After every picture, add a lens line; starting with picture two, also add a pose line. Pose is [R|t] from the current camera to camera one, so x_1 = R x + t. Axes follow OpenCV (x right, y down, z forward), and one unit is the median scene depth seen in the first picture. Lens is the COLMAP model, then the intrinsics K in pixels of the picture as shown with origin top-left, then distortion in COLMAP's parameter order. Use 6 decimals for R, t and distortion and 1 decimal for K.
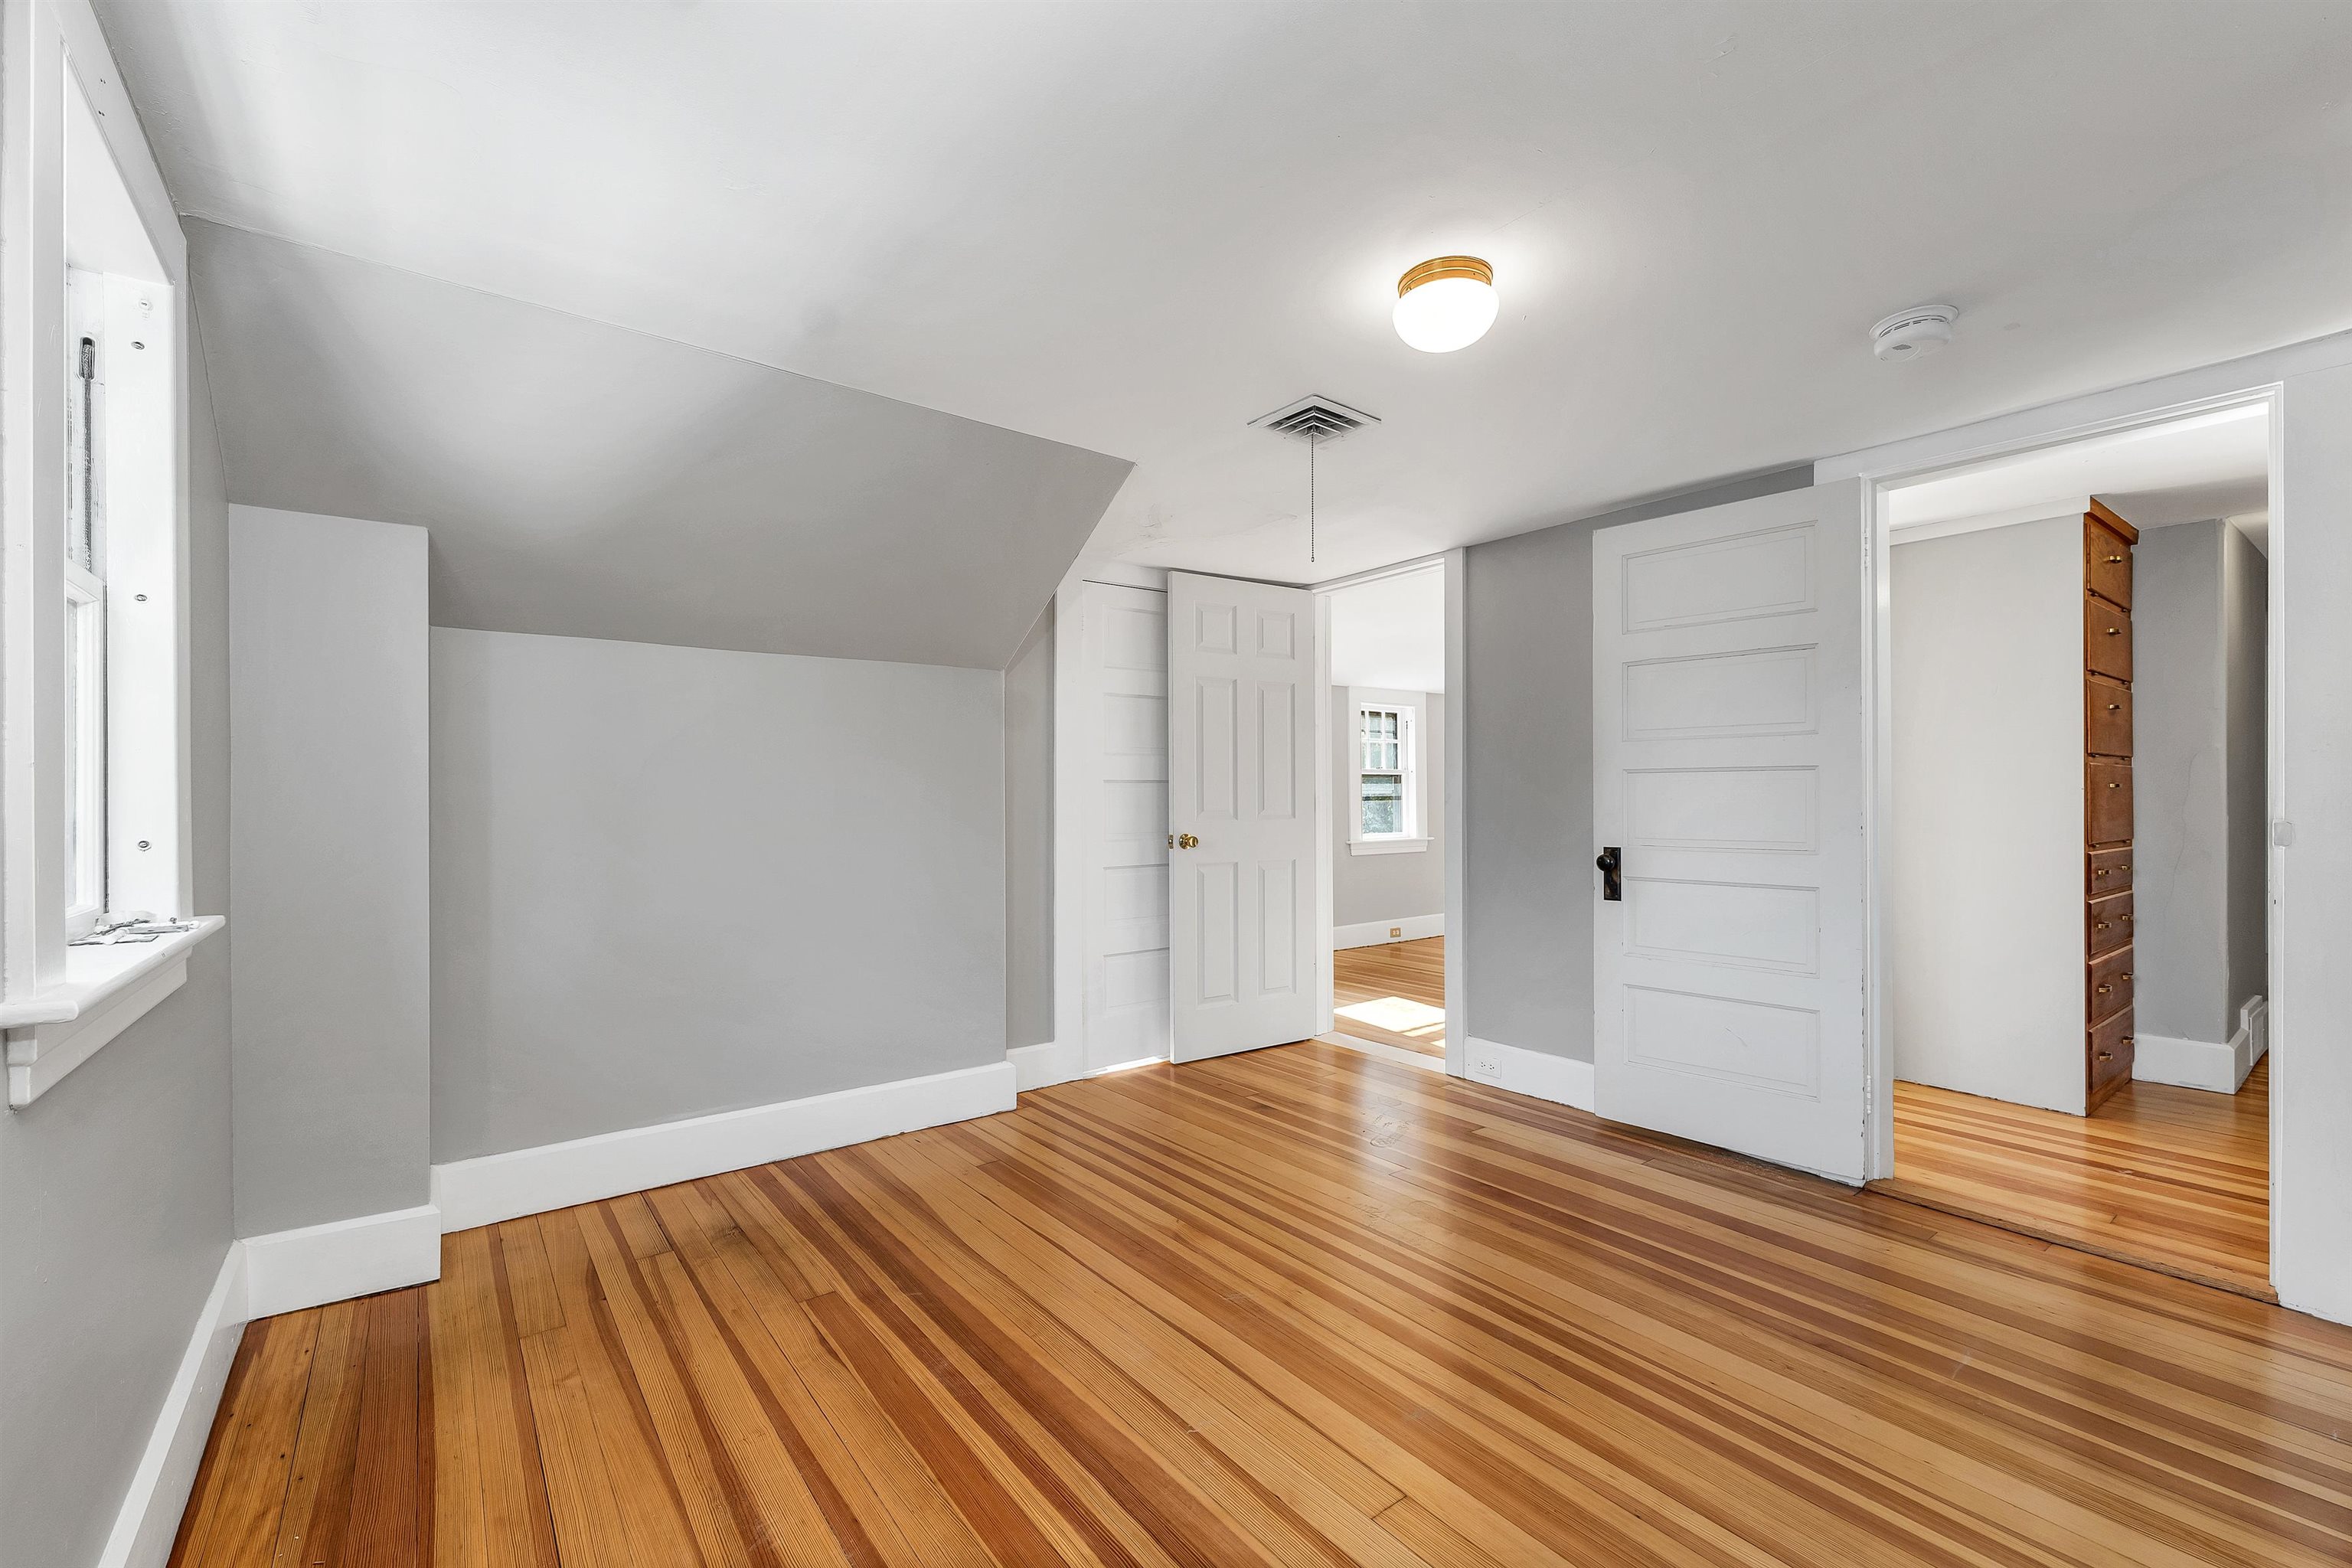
lens RADIAL K [[990.3, 0, 1171.9], [0, 990.3, 804.1], [0, 0, 1]] dist [0.002860, 0.000457]
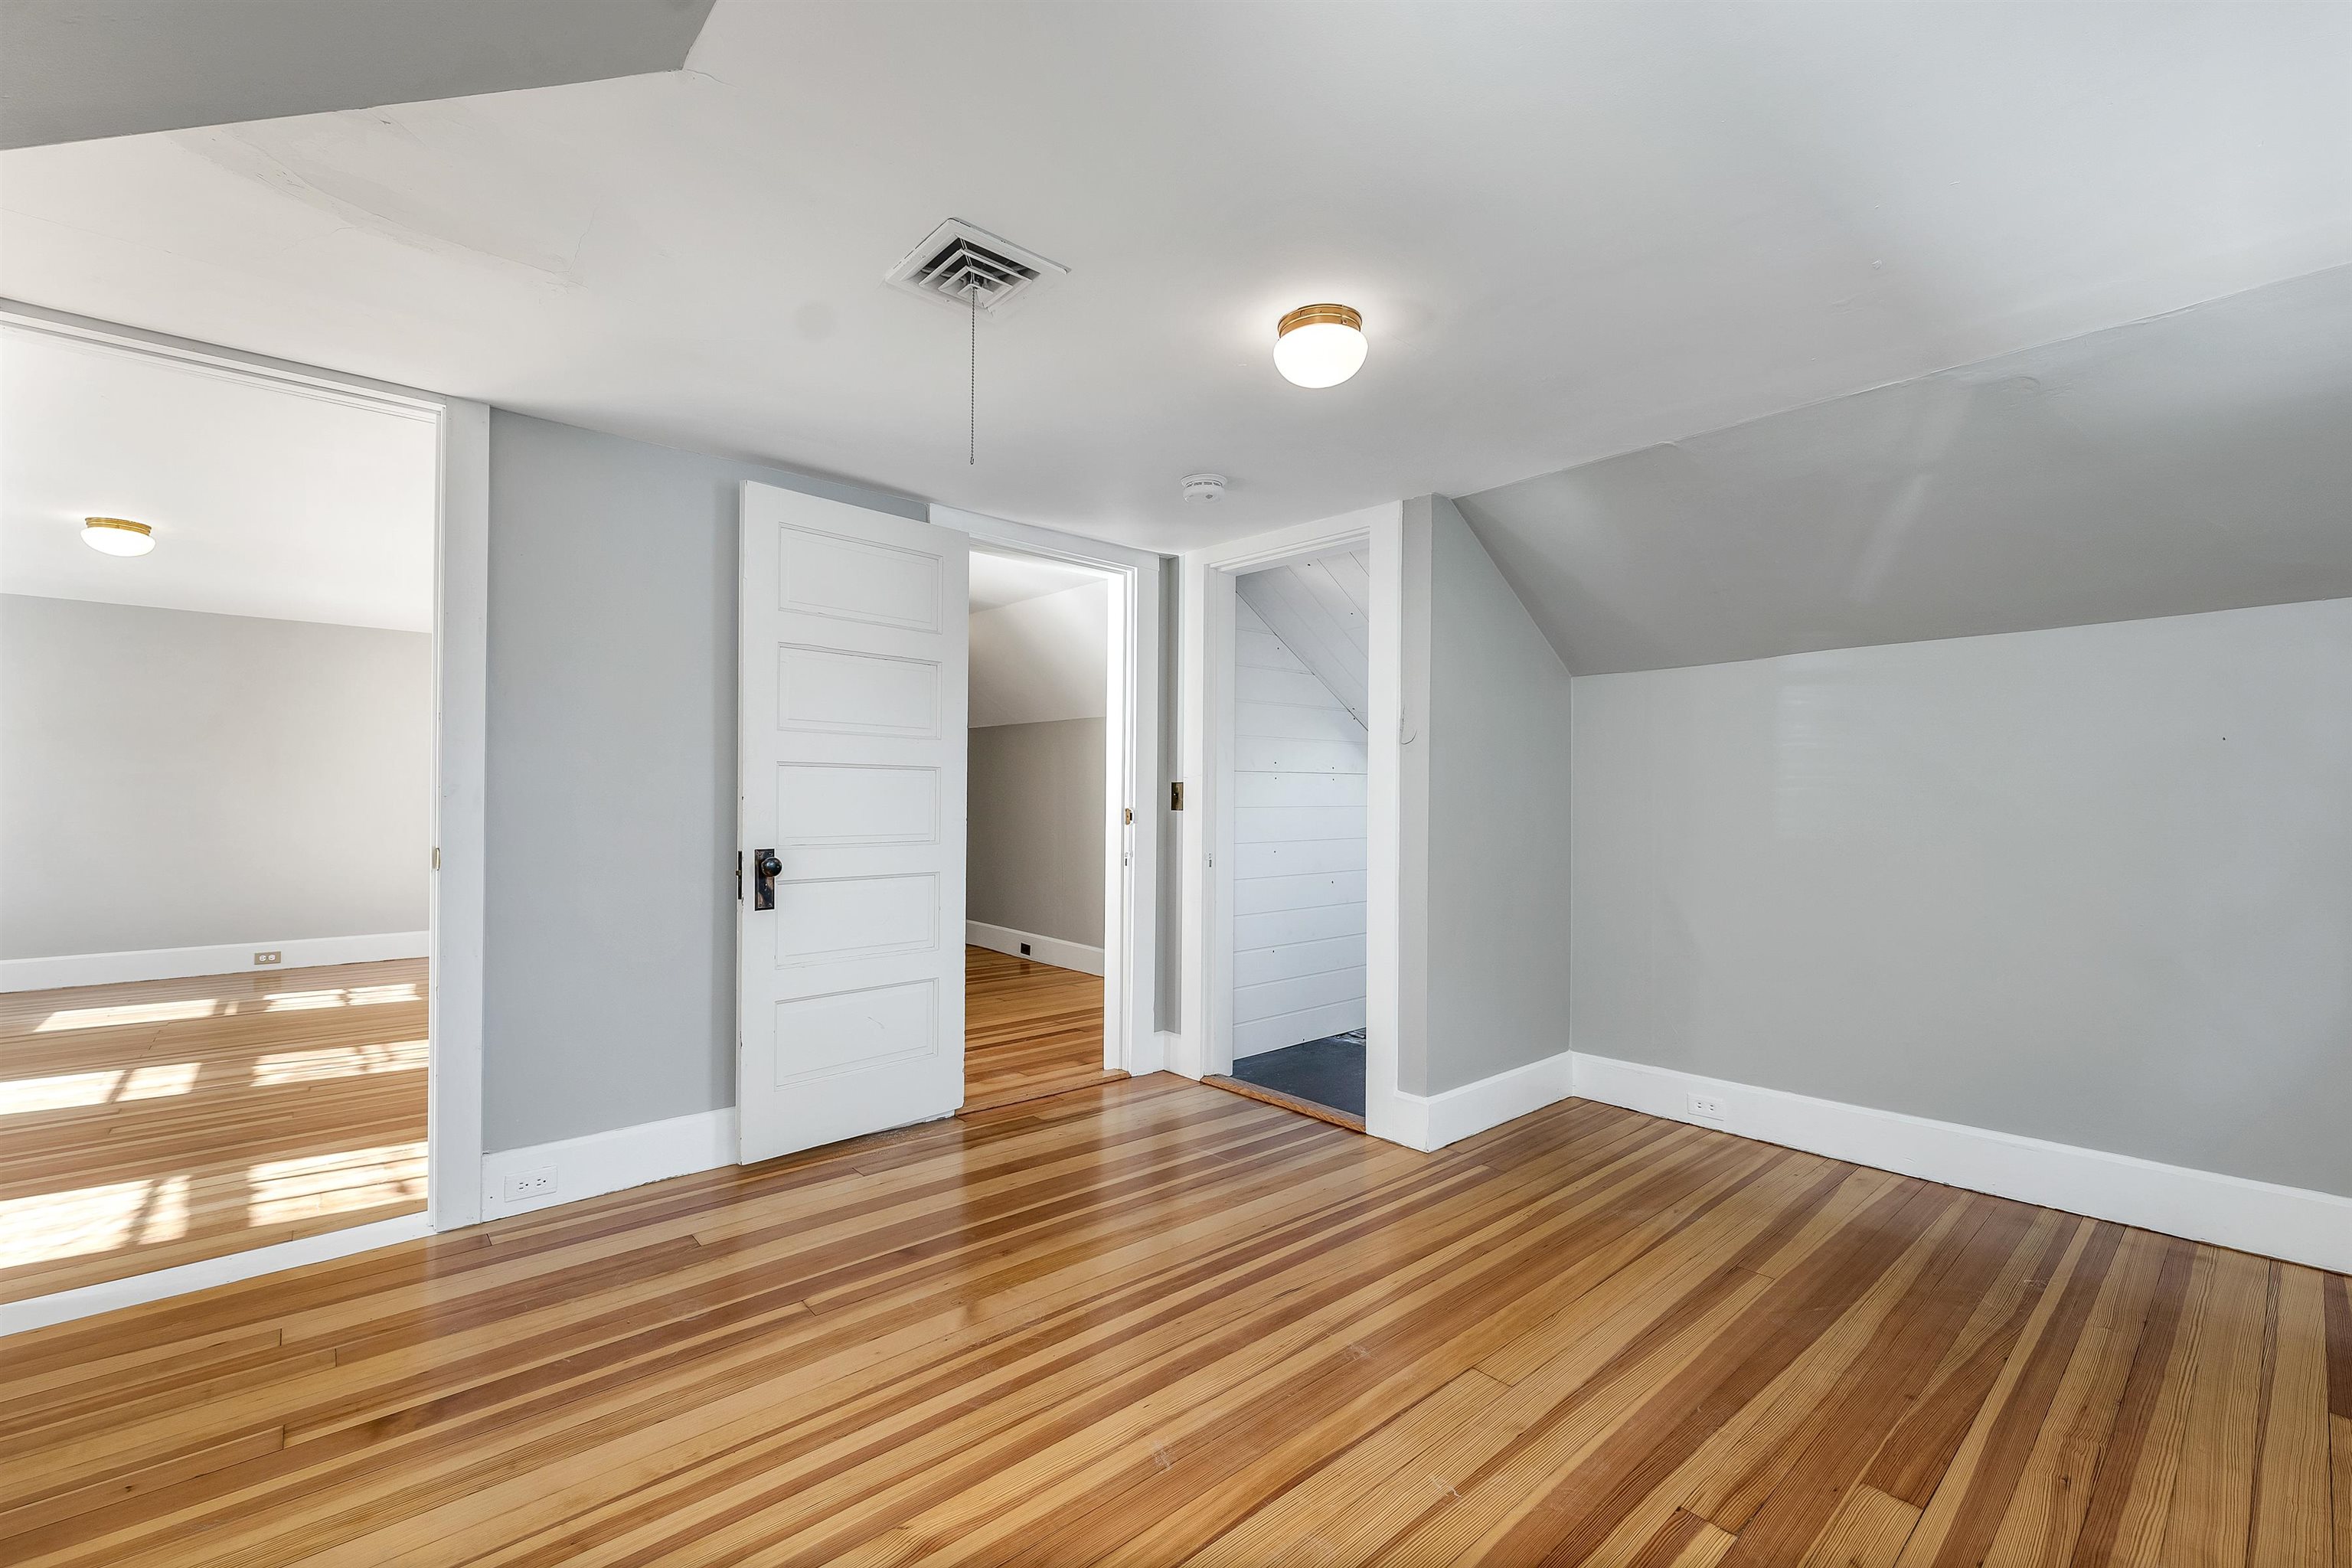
lens RADIAL K [[990.3, 0, 1171.9], [0, 990.3, 804.1], [0, 0, 1]] dist [0.002860, 0.000457]
pose [[-0.074228, 0.001609, 0.997240, -0.525112], [0.004125, 0.999991, -0.001306, 0.007661], [-0.997233, 0.004017, -0.074234, 0.812166]]
